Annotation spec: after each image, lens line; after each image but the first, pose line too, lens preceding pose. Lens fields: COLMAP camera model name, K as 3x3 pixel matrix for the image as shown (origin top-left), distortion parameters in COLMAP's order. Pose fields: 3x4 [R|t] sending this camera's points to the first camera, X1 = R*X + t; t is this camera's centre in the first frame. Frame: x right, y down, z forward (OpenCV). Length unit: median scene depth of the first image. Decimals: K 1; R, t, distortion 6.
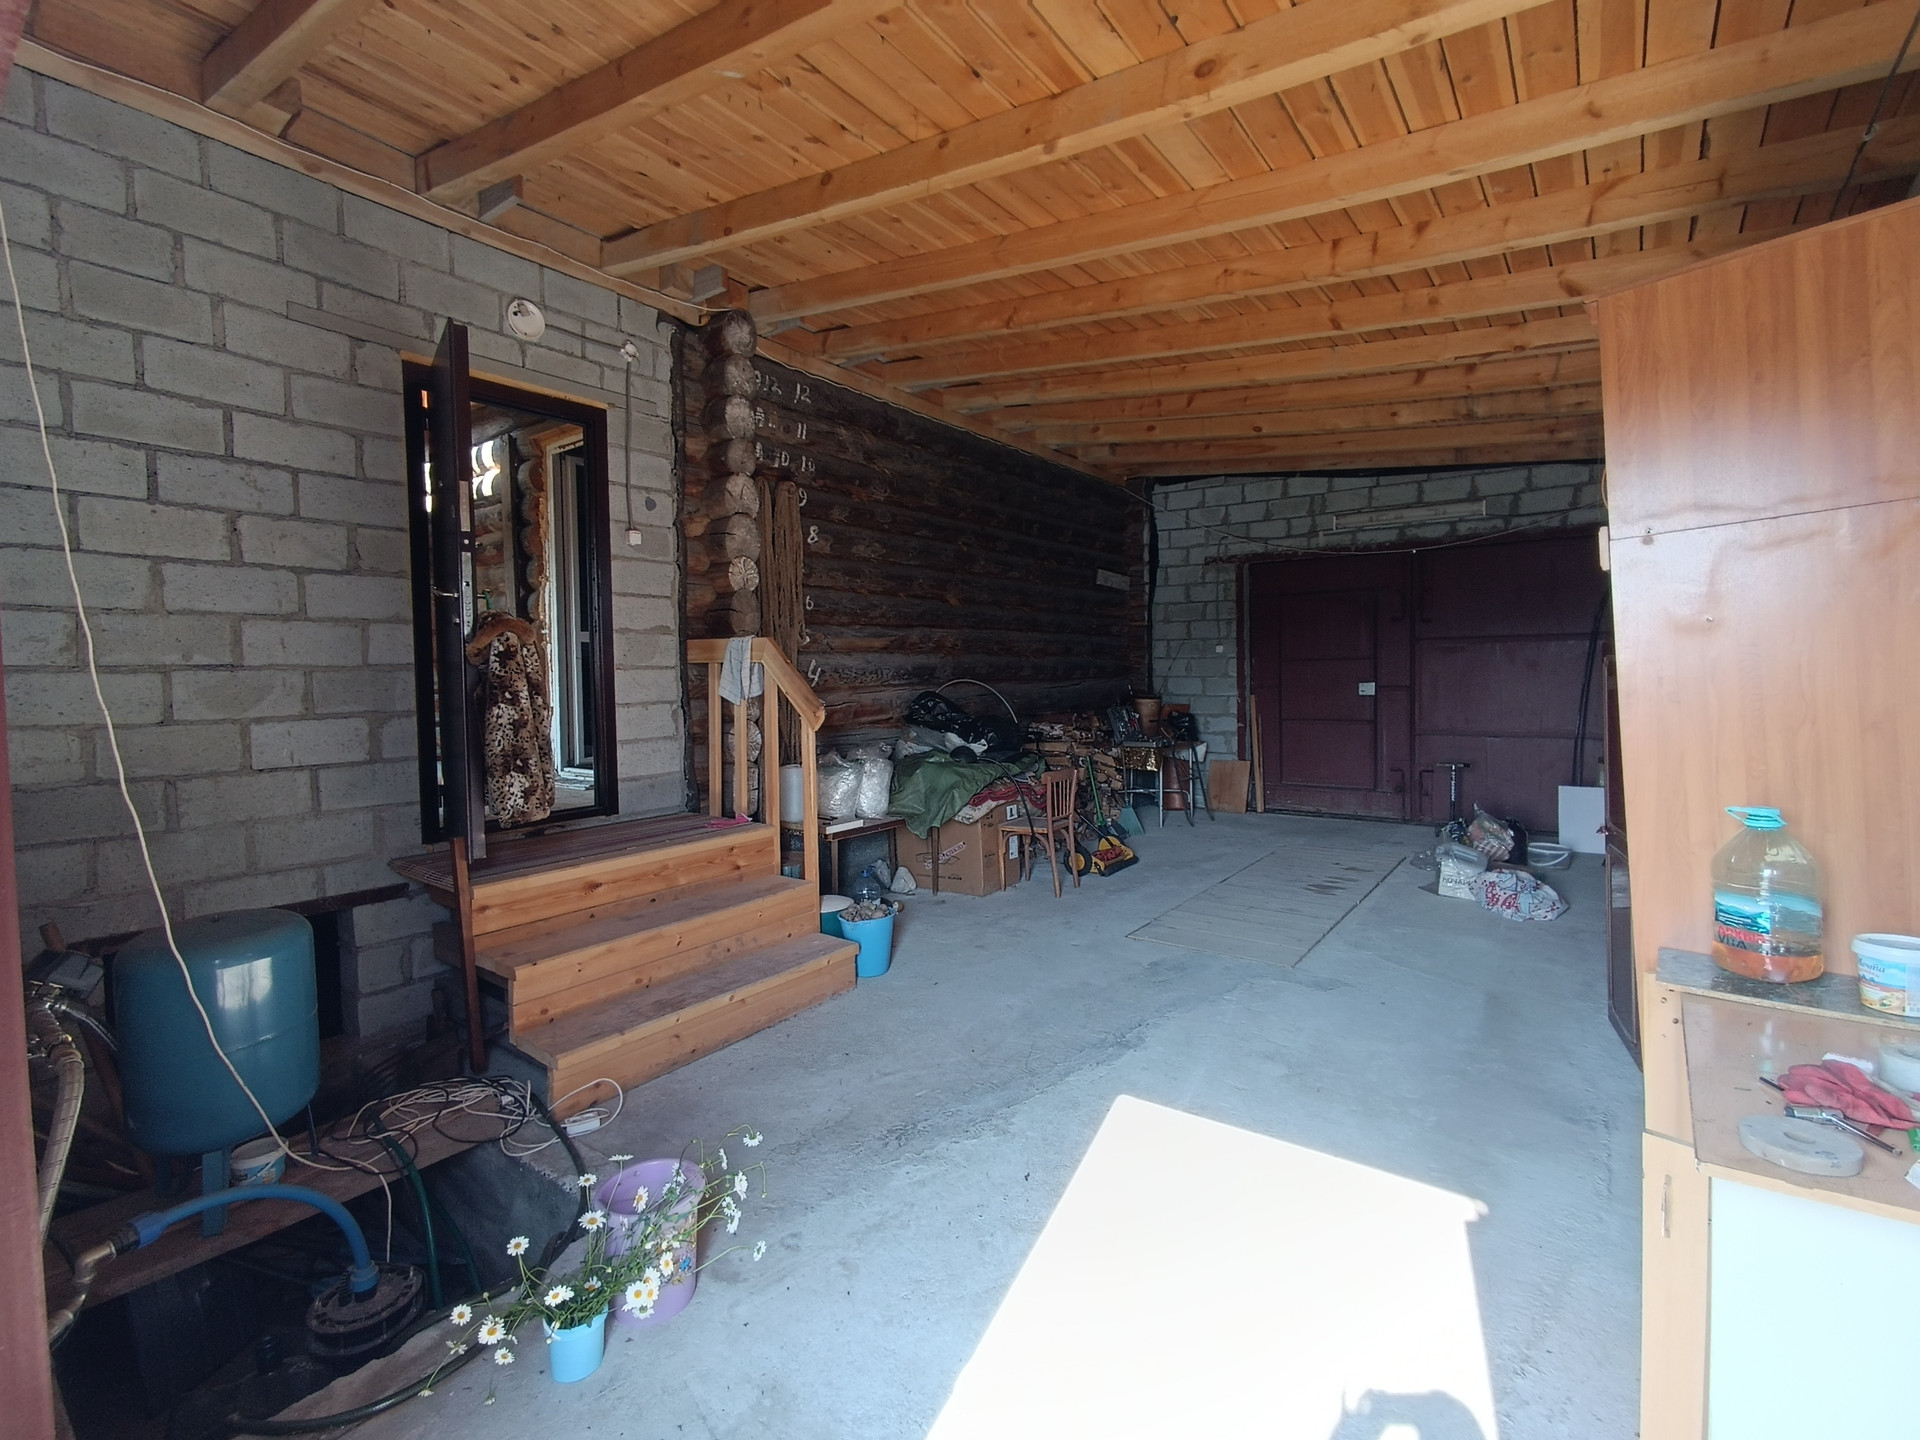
lens RADIAL K [[880.9, 0, 962.4], [0, 880.9, 711.3], [0, 0, 1]] dist [-0.028565, 0.032542]
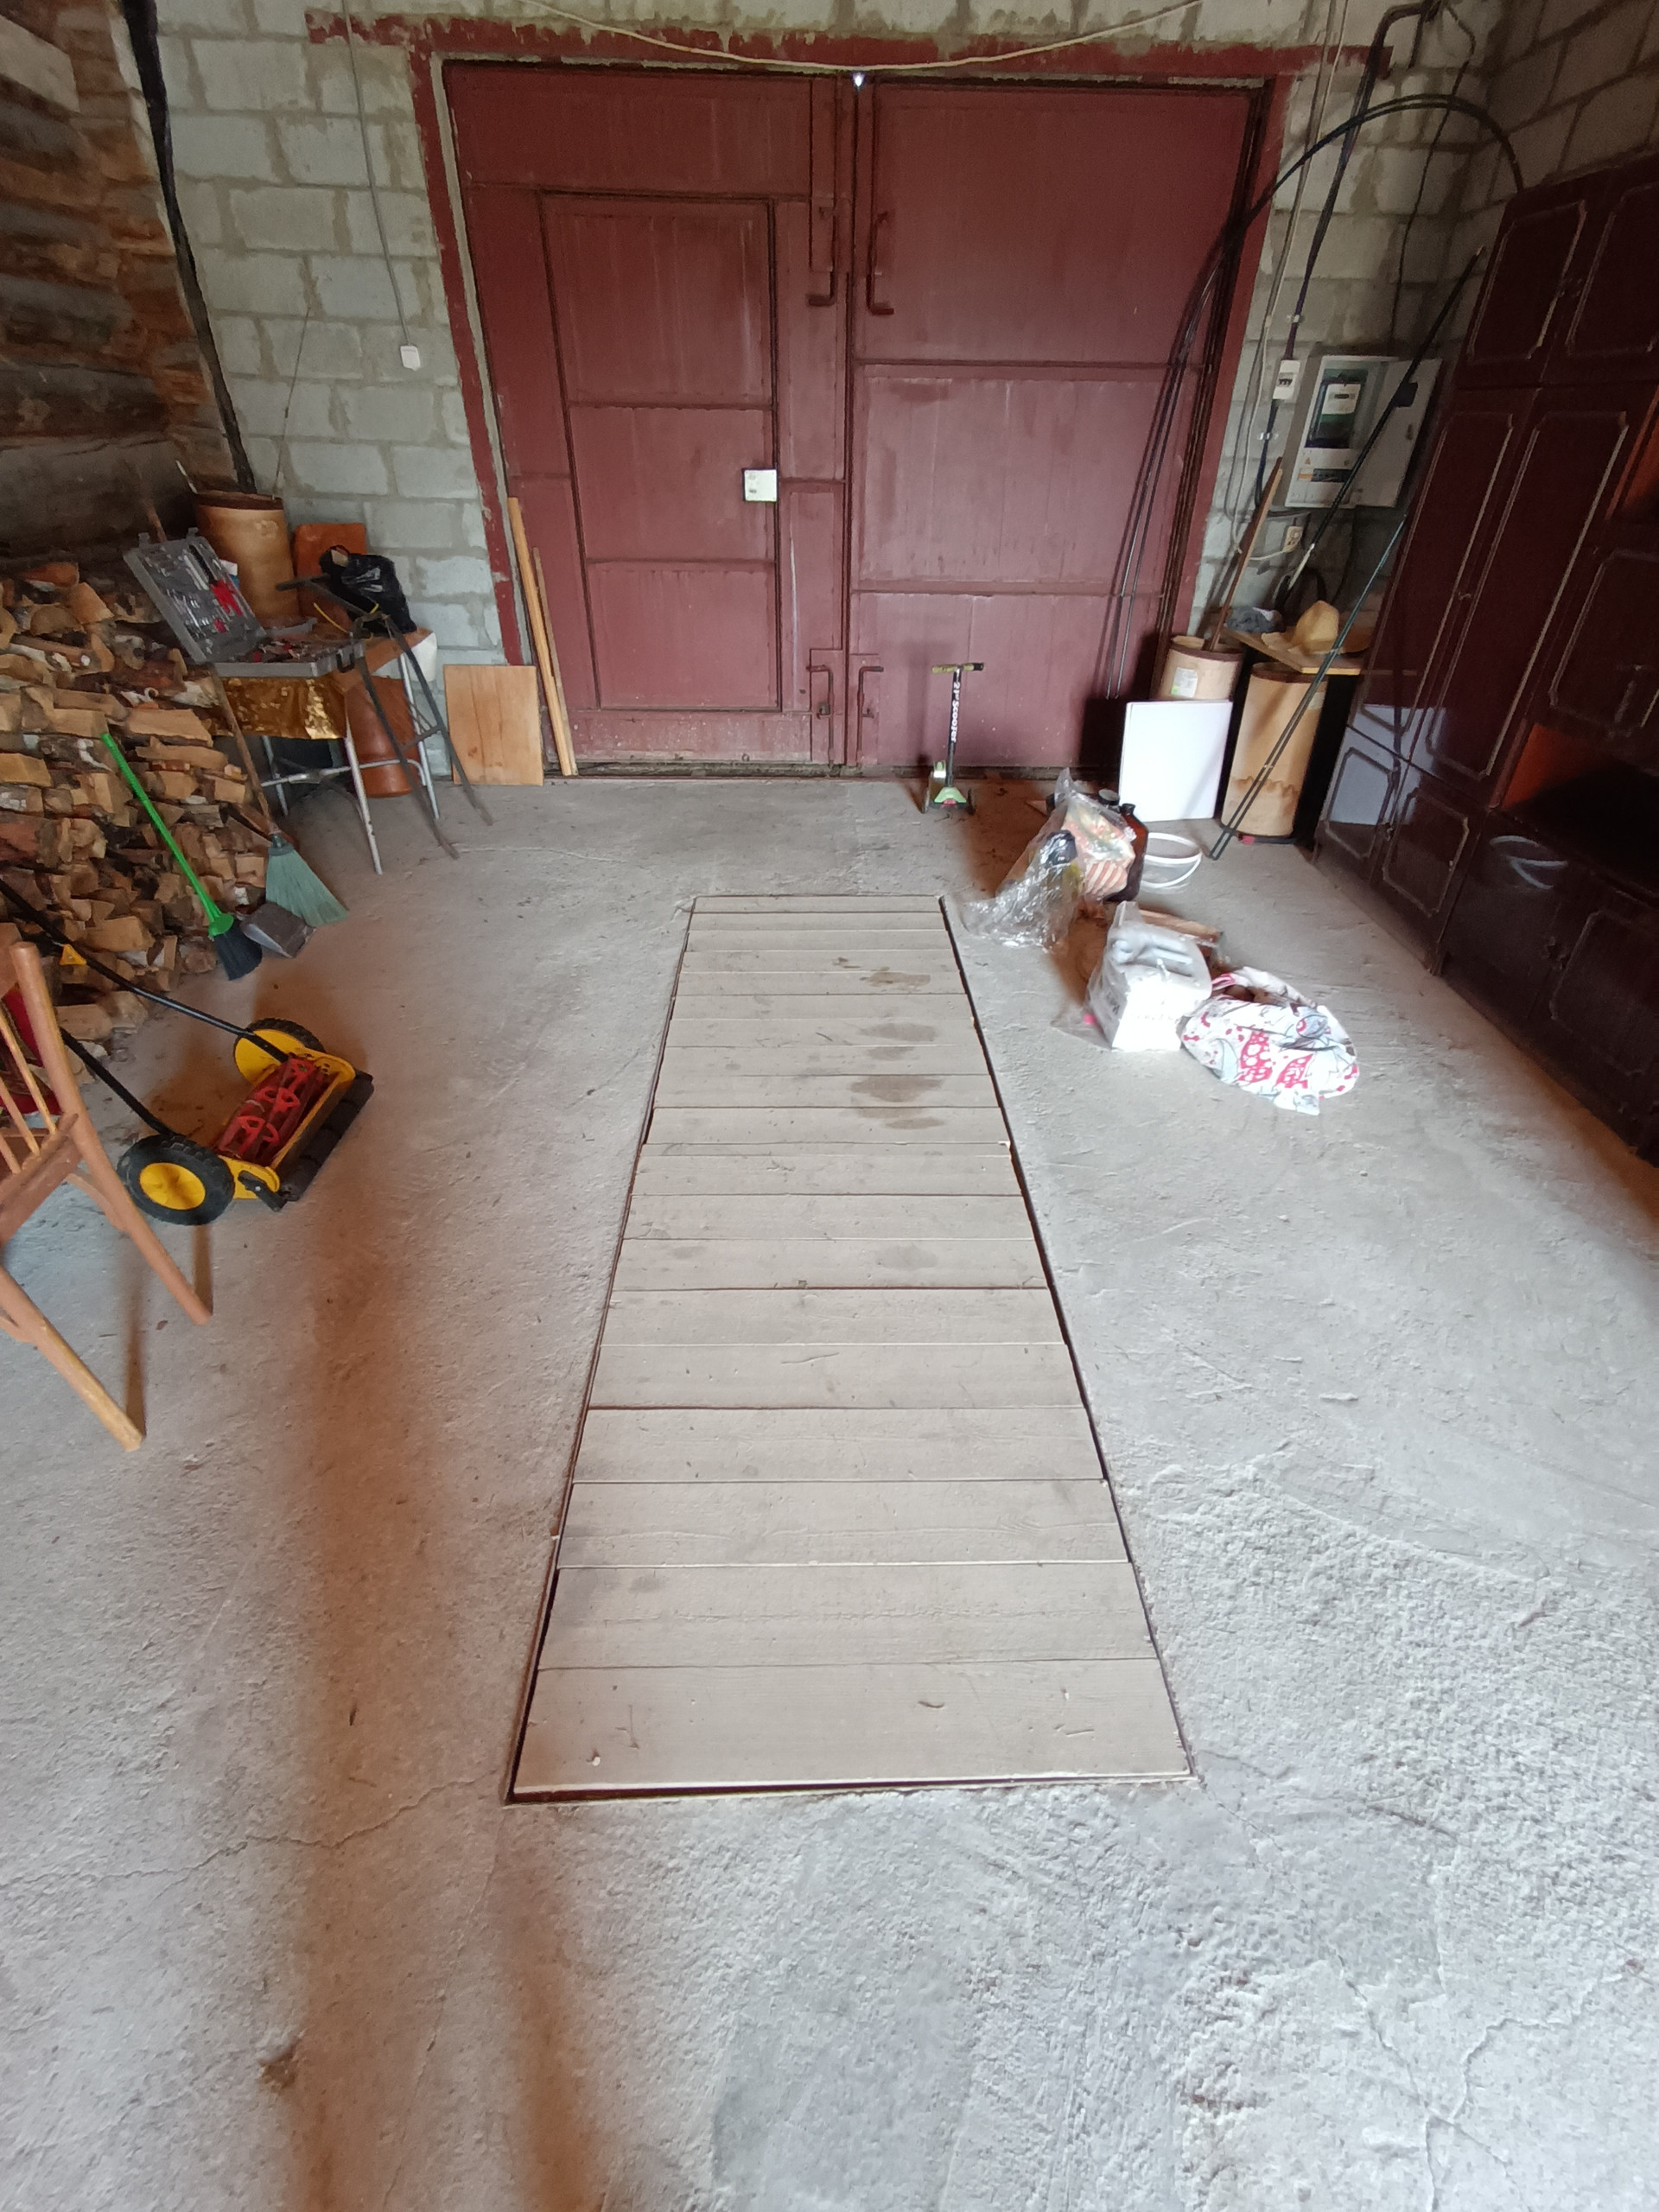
lens RADIAL K [[1037.1, 0, 851.2], [0, 1037.1, 1104.7], [0, 0, 1]] dist [0.025824, -0.000228]
pose [[0.779731, -0.317775, 0.539480, 0.088884], [0.001819, 0.862777, 0.505581, -0.021664], [-0.626112, -0.393236, 0.673312, 0.441184]]
